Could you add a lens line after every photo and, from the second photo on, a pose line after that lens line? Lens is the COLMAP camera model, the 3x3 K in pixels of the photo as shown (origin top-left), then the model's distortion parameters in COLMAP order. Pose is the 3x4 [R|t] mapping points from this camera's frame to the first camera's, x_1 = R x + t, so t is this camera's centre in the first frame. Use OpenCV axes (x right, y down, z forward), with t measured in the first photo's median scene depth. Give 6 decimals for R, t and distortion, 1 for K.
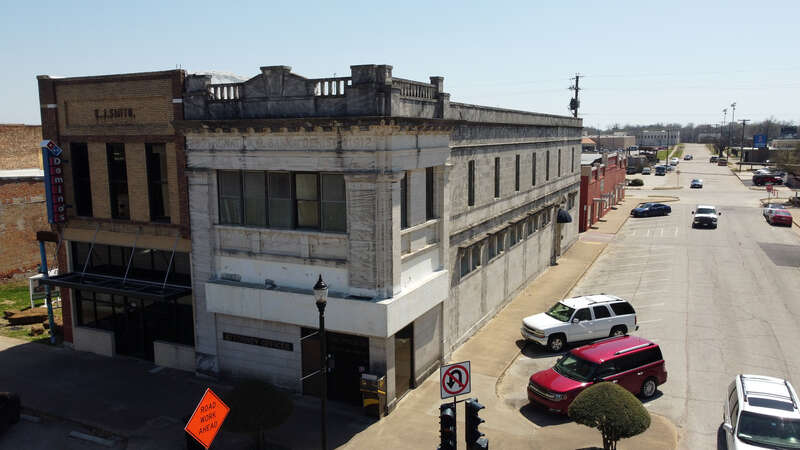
lens RADIAL K [[606.9, 0, 400.0], [0, 606.9, 225.0], [0, 0, 1]] dist [0.005288, -0.002919]
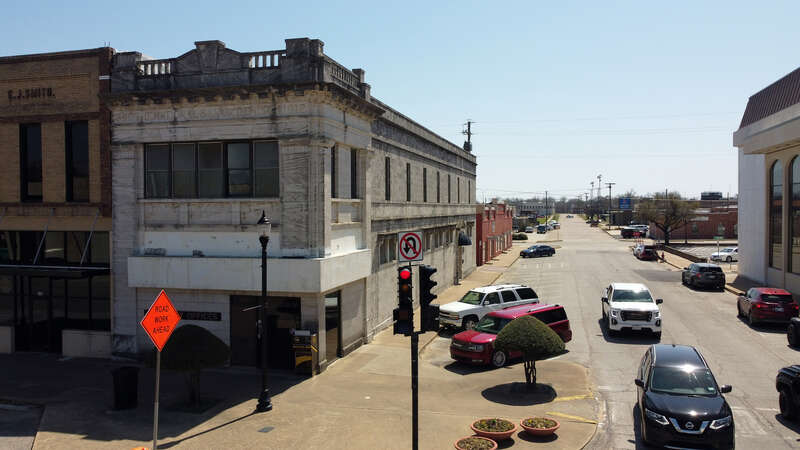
lens RADIAL K [[606.9, 0, 400.0], [0, 606.9, 225.0], [0, 0, 1]] dist [0.005288, -0.002919]
pose [[0.983960, 0.000840, 0.178388, -0.062494], [0.020807, 0.992623, -0.119445, 0.170785], [-0.177172, 0.121241, 0.976683, -0.045263]]
